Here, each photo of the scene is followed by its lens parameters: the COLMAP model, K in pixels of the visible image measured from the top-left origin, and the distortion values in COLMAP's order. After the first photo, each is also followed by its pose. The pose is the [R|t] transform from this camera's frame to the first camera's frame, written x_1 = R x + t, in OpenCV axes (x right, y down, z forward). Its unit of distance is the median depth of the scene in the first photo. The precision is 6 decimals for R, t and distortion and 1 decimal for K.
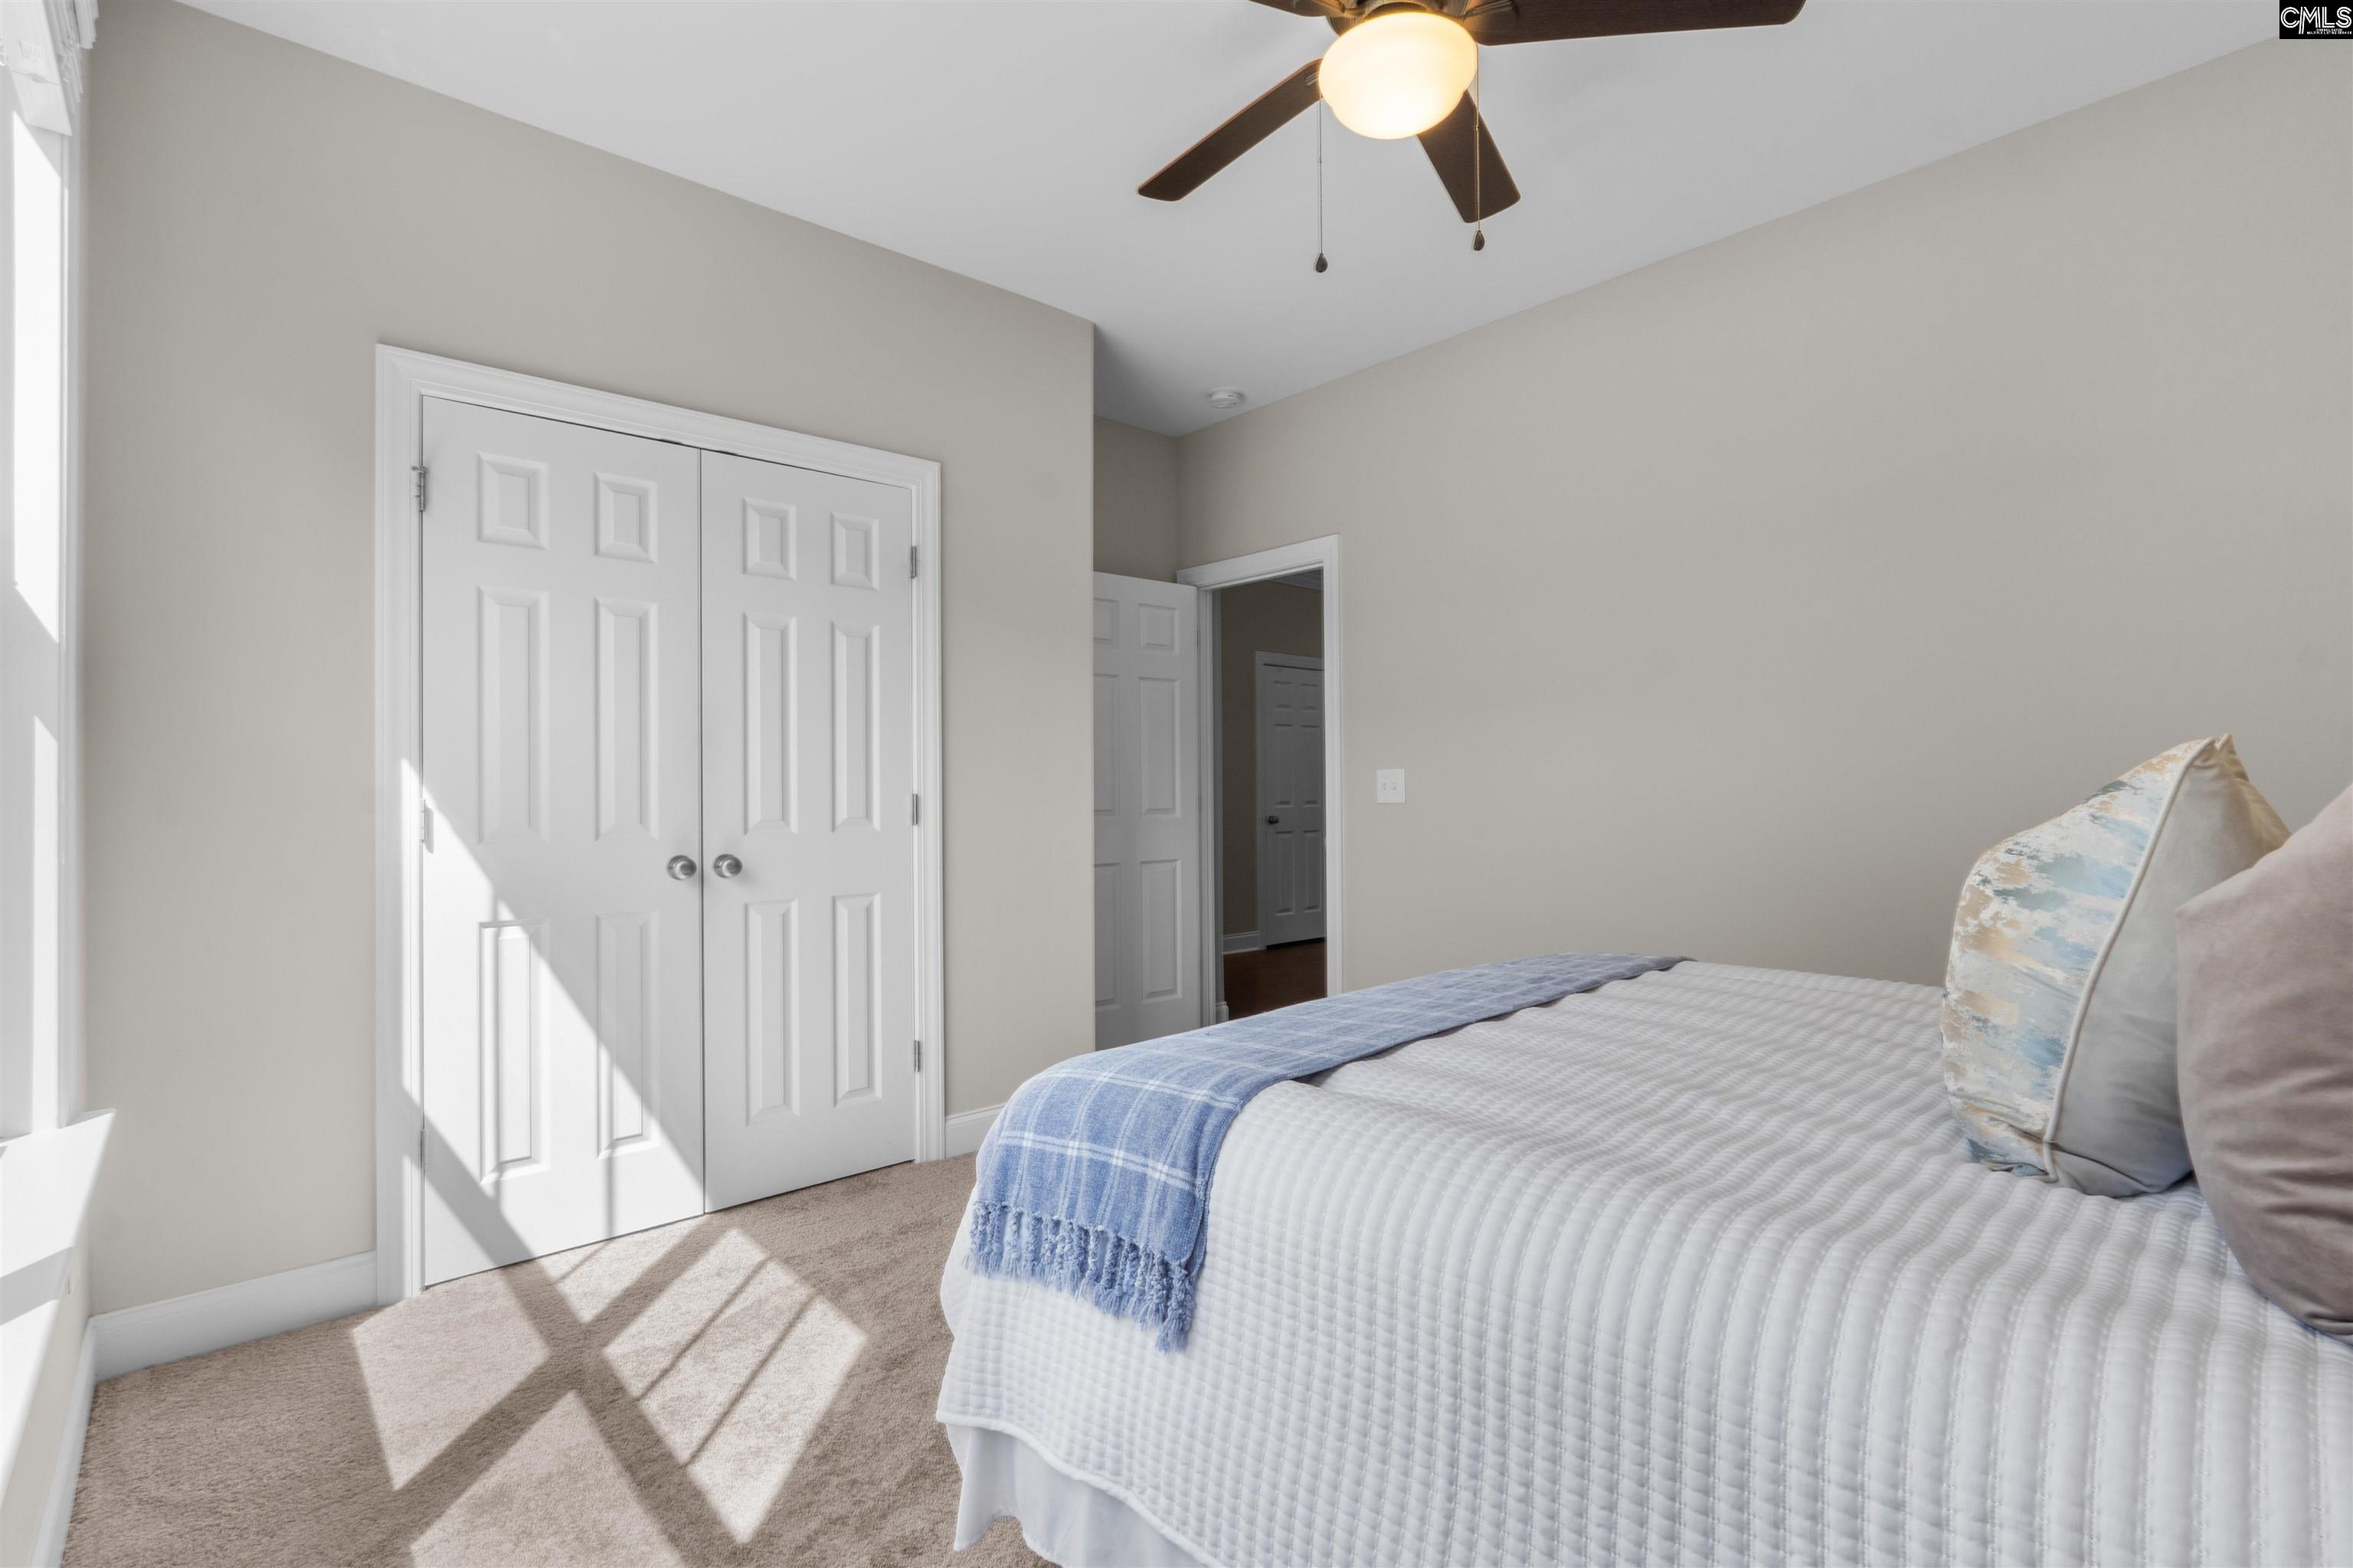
lens RADIAL K [[1082.7, 0, 1172.9], [0, 1082.7, 786.0], [0, 0, 1]] dist [-0.018066, 0.000162]
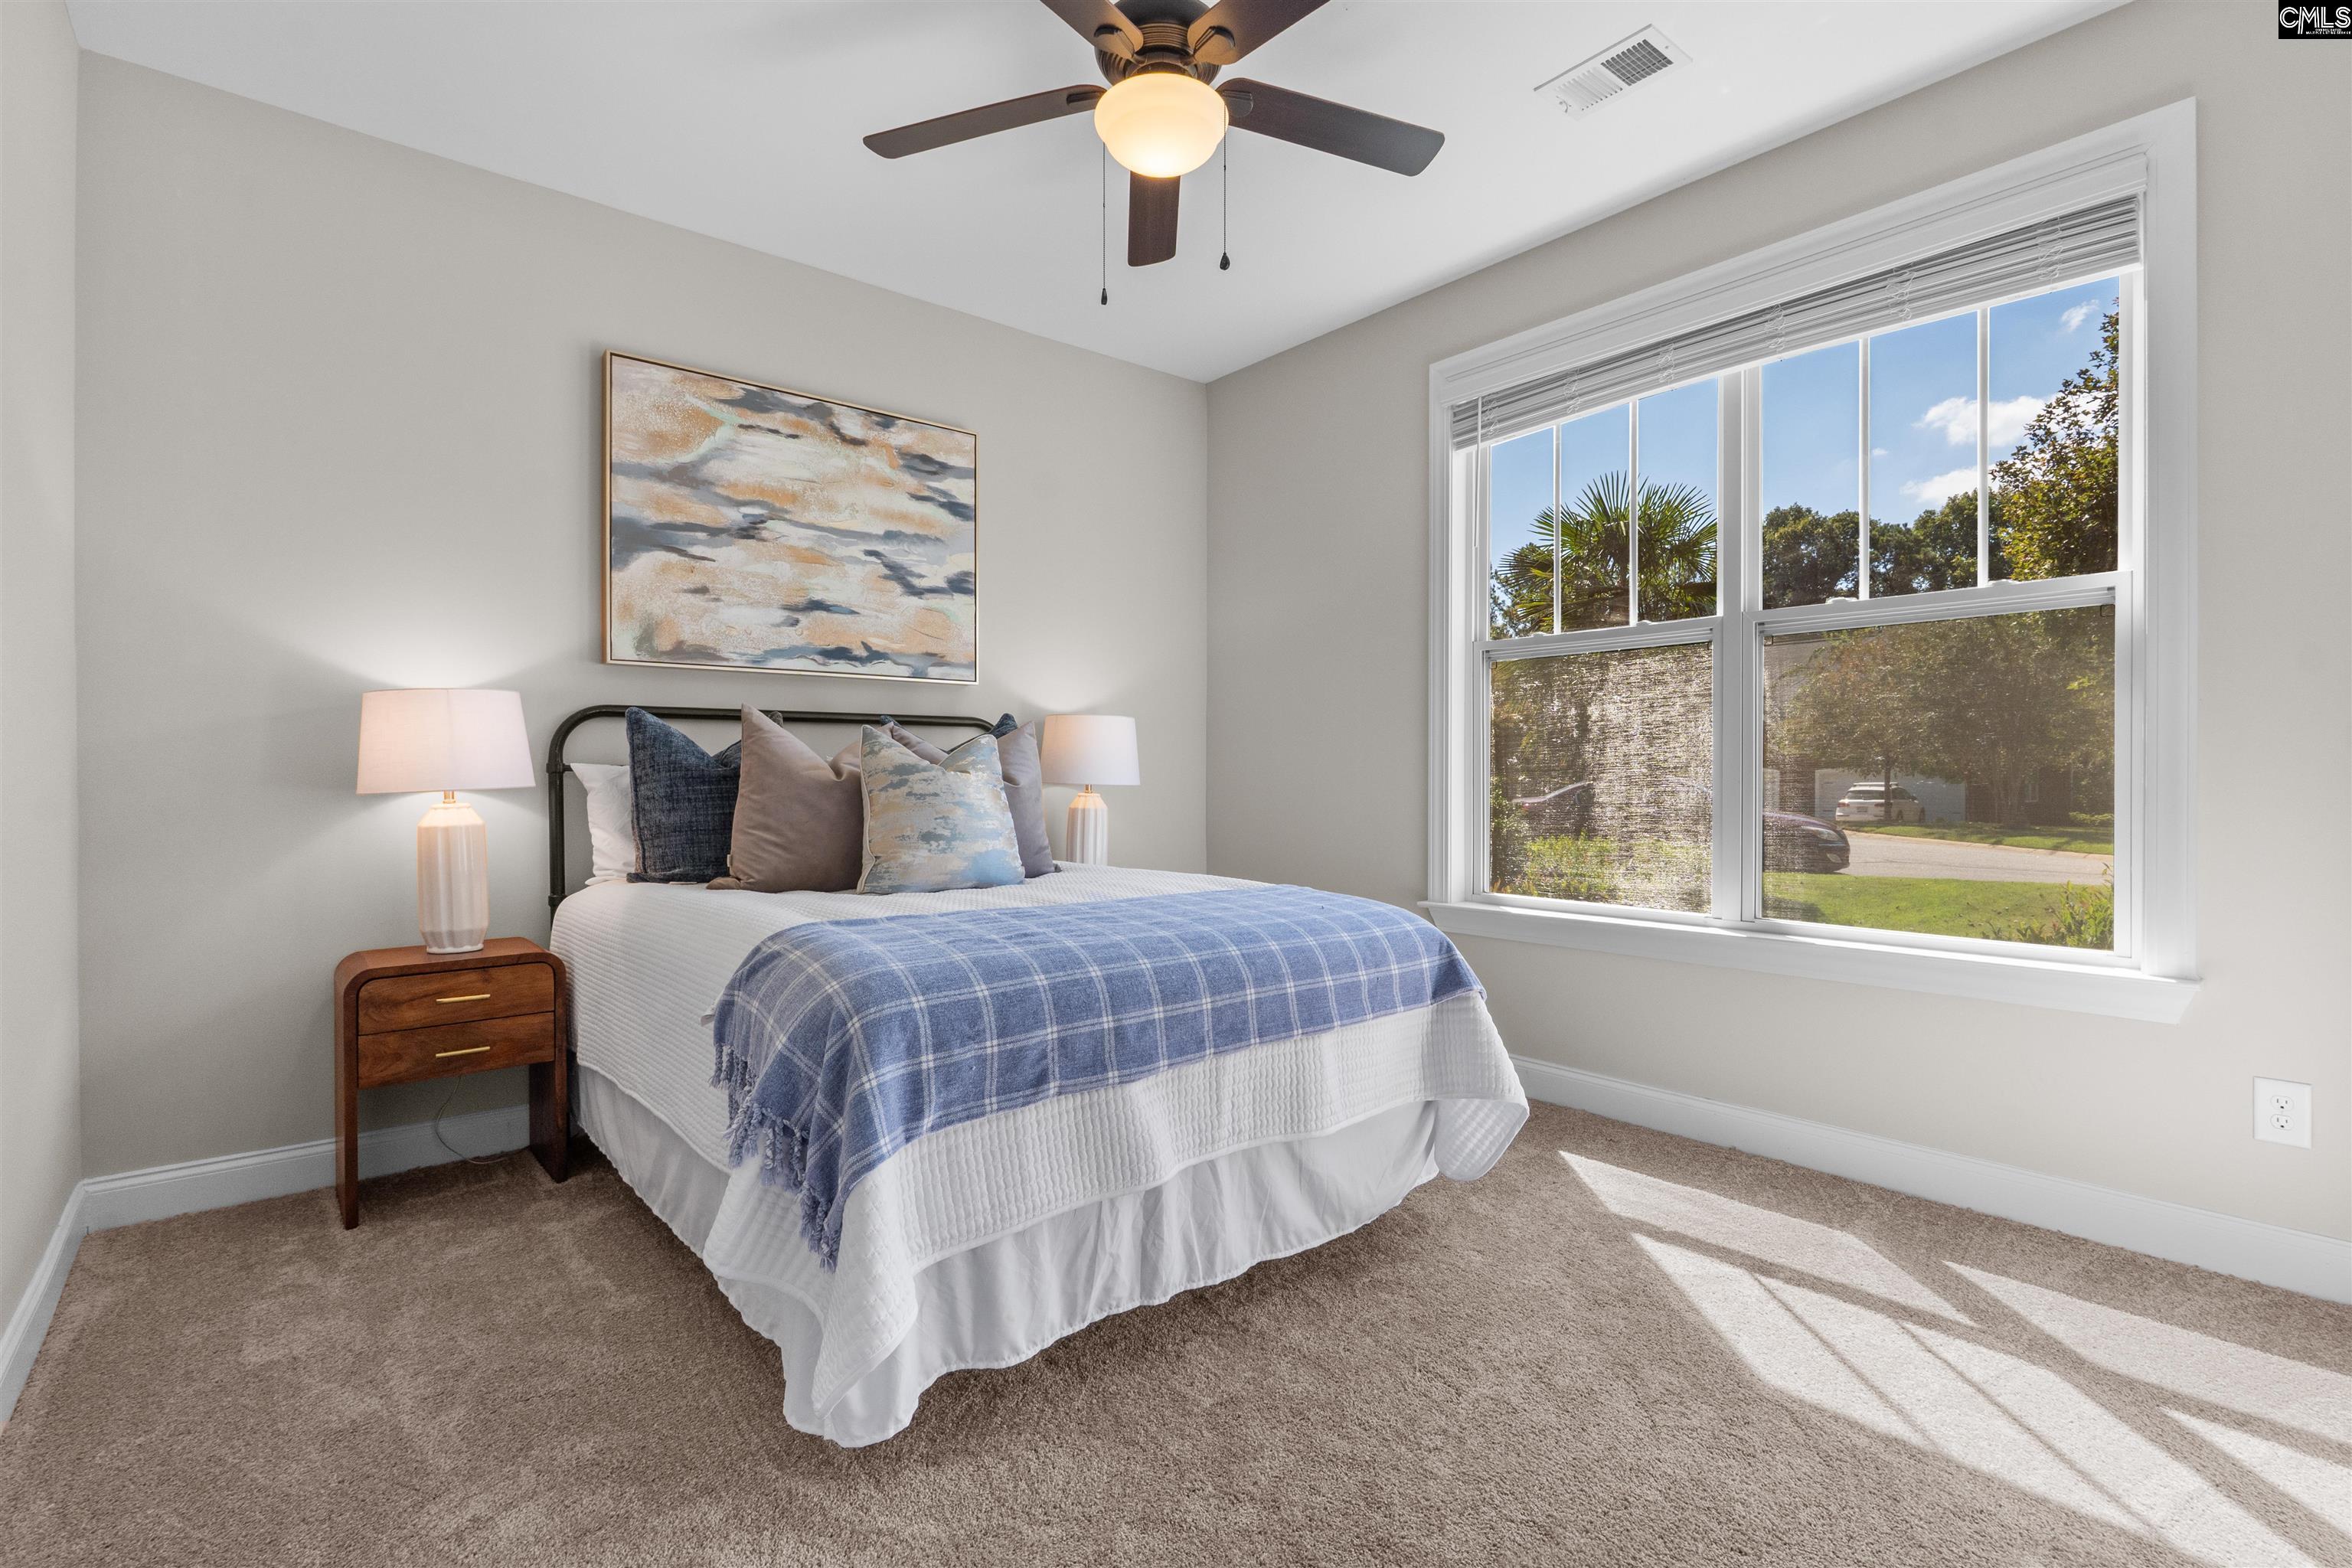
lens RADIAL K [[1082.2, 0, 1179.3], [0, 1082.2, 779.2], [0, 0, 1]] dist [-0.018066, 0.000162]
pose [[-0.999476, -0.002352, 0.032269, 0.141569], [-0.002018, 0.999944, 0.010378, 0.051838], [-0.032291, 0.010307, -0.999425, 1.961421]]
